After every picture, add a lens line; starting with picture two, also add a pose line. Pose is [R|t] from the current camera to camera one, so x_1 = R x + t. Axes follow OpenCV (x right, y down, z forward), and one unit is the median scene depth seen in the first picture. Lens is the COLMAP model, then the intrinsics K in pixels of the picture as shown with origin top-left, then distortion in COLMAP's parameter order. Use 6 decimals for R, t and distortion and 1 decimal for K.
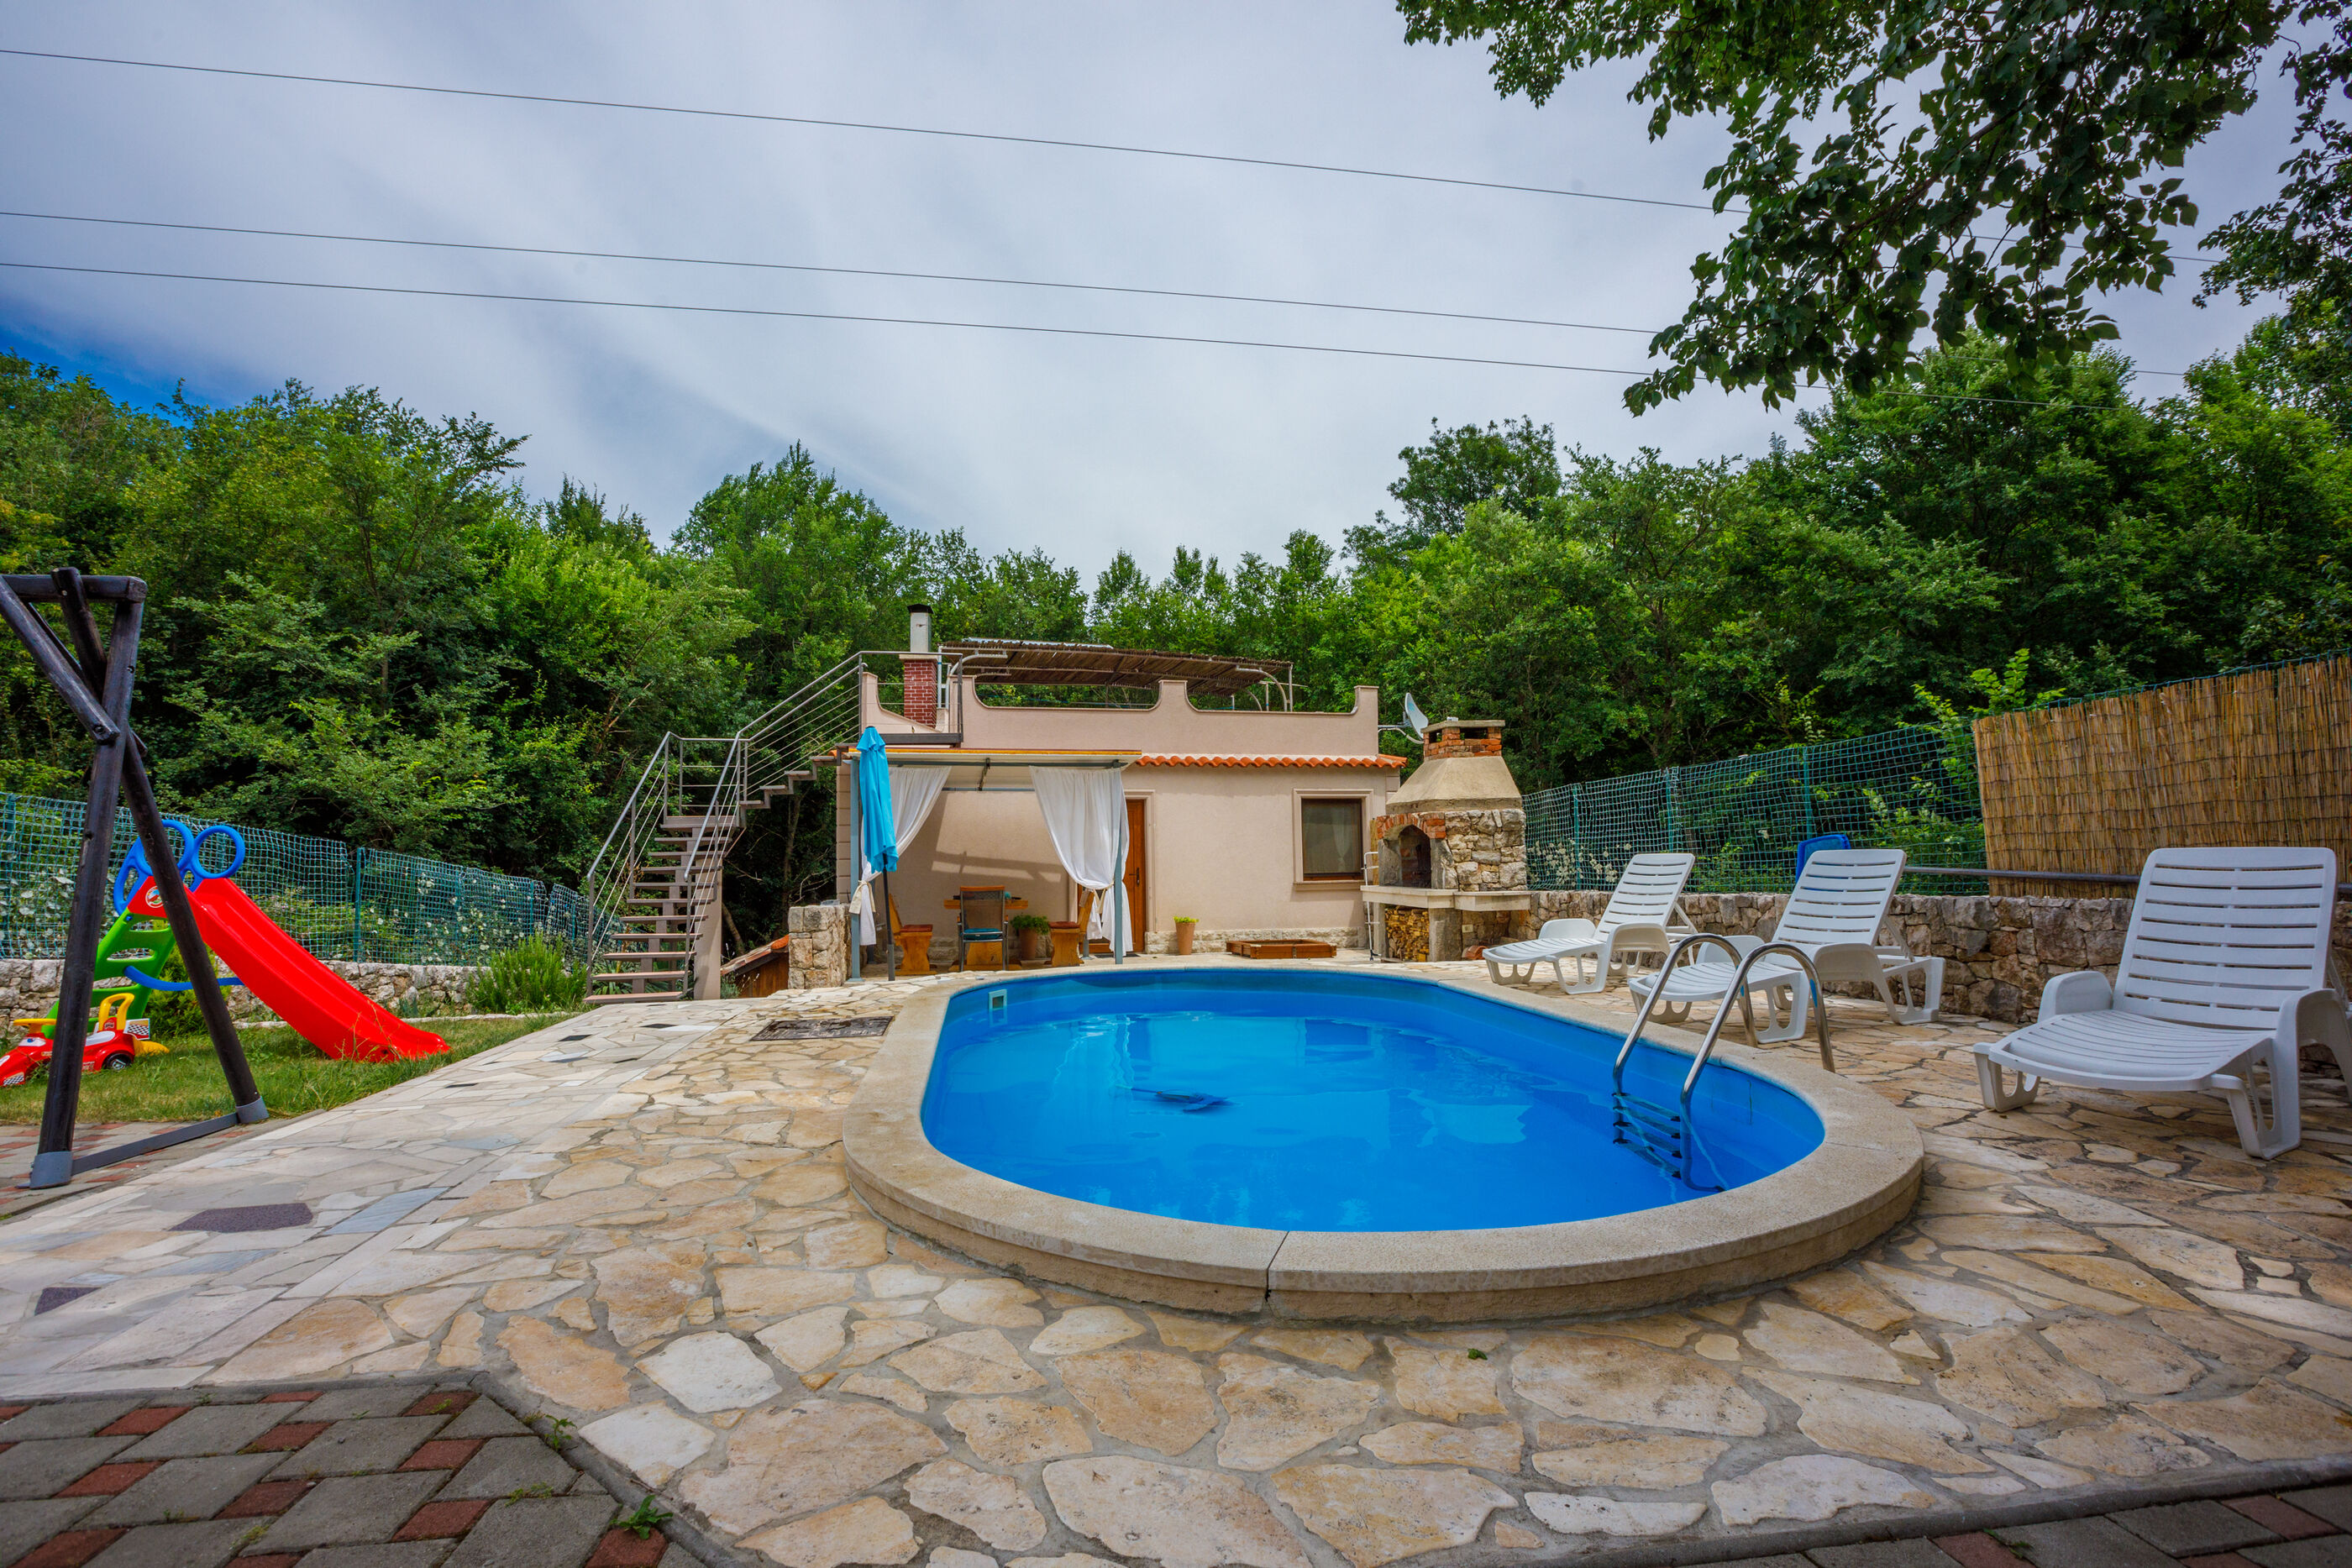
lens RADIAL K [[1072.9, 0, 1158.4], [0, 1072.9, 770.0], [0, 0, 1]] dist [-0.049492, 0.015704]
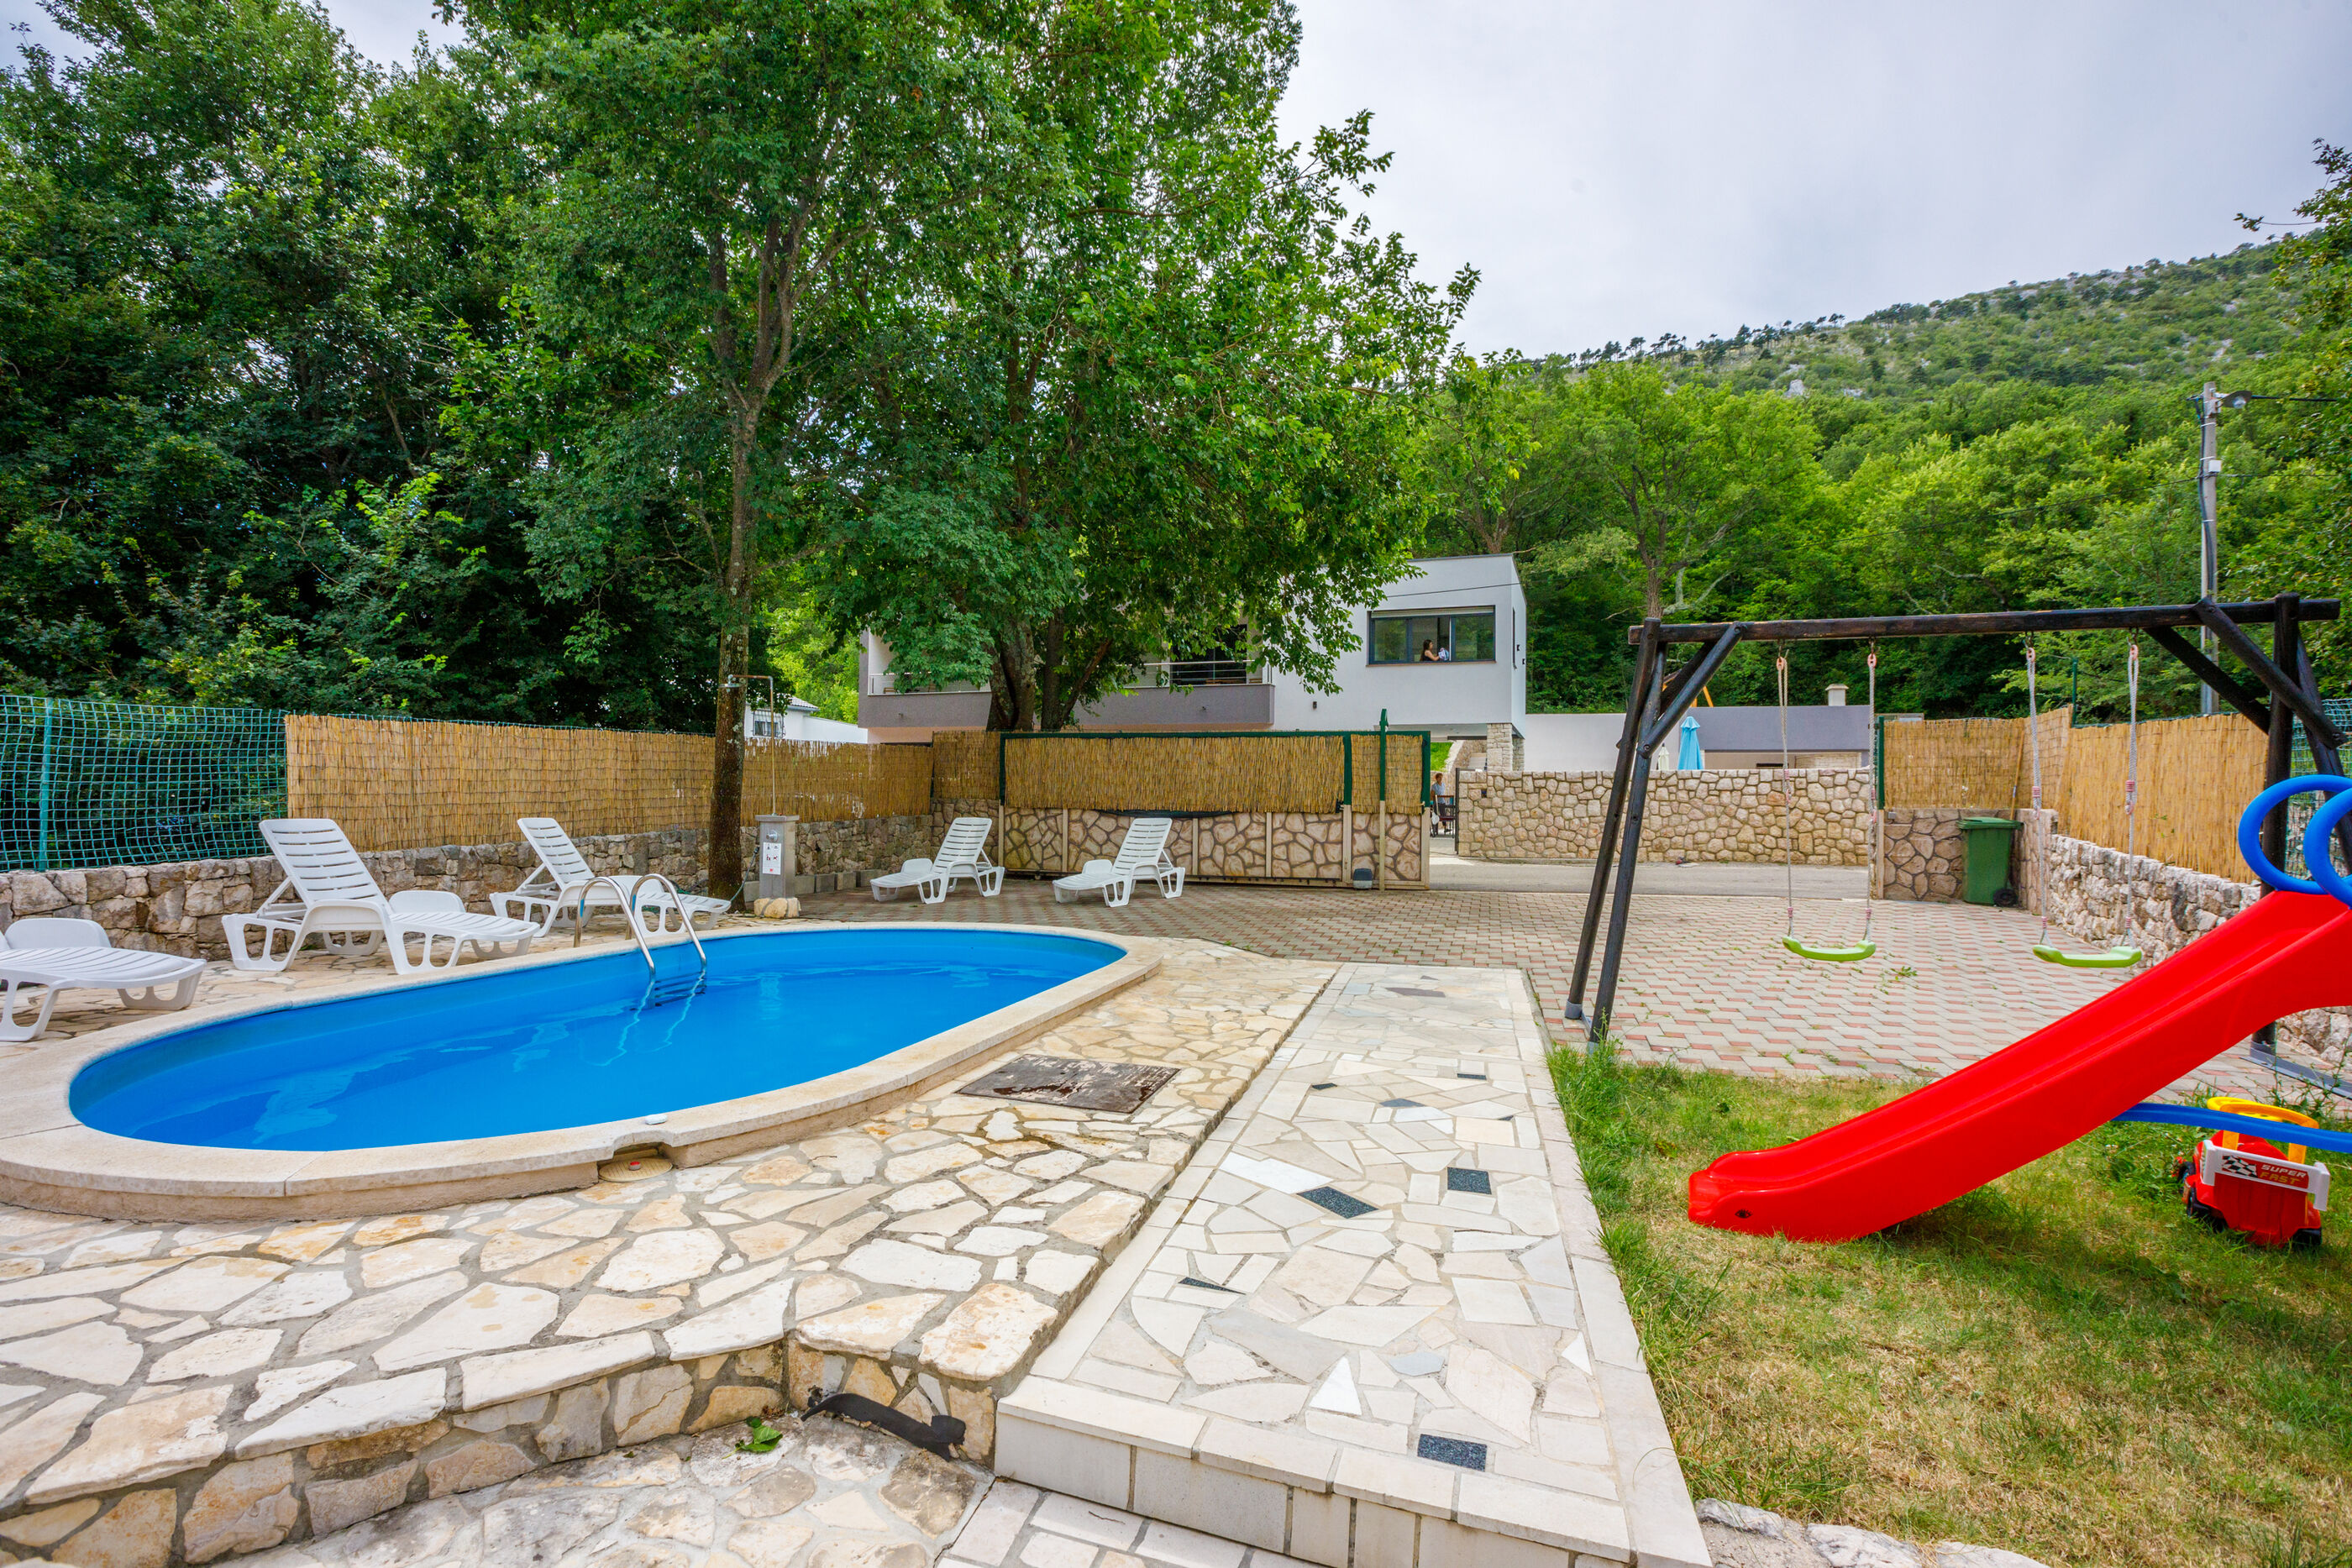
lens RADIAL K [[1072.9, 0, 1185.9], [0, 1072.9, 781.3], [0, 0, 1]] dist [-0.049492, 0.015704]
pose [[-0.906031, 0.012340, 0.423032, -0.379673], [-0.034003, 0.994221, -0.101829, 0.065460], [-0.421844, -0.106645, -0.900375, 0.896857]]
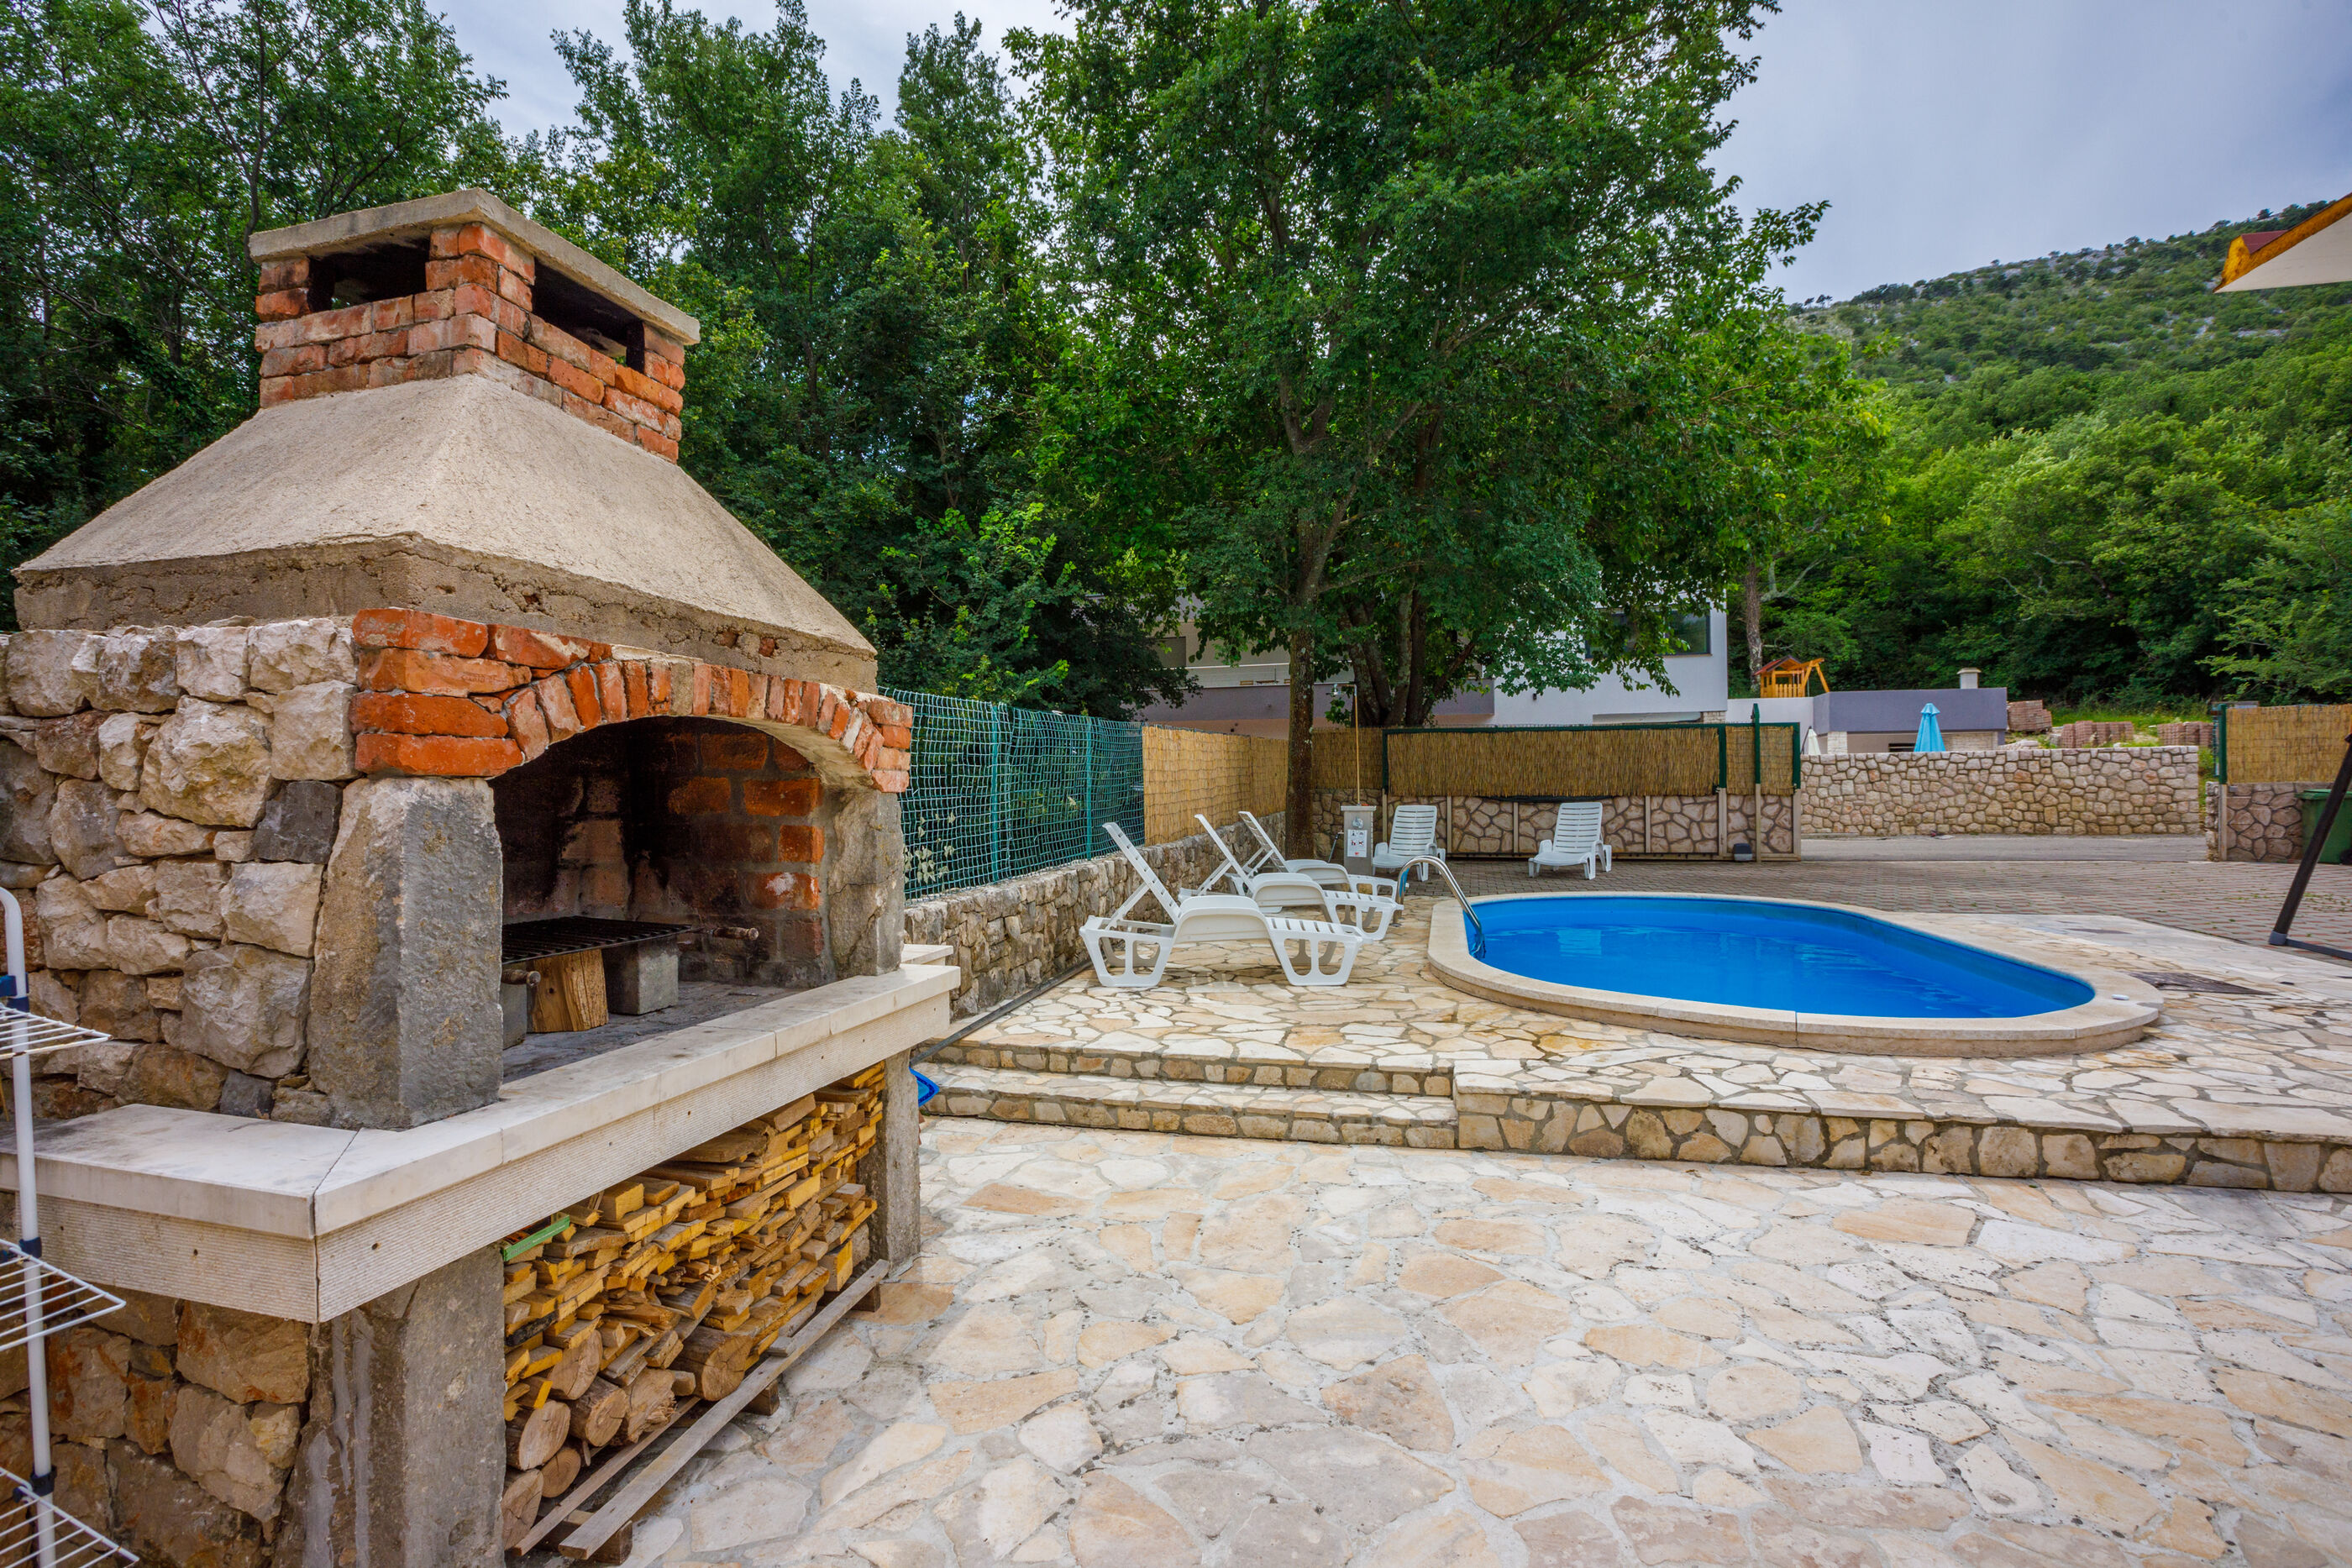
lens RADIAL K [[1072.9, 0, 1171.0], [0, 1072.9, 778.8], [0, 0, 1]] dist [-0.049492, 0.015704]
pose [[-0.910837, 0.022941, 0.412128, 0.070216], [-0.016306, 0.995675, -0.091463, 0.087823], [-0.412443, -0.090028, -0.906524, 1.273484]]
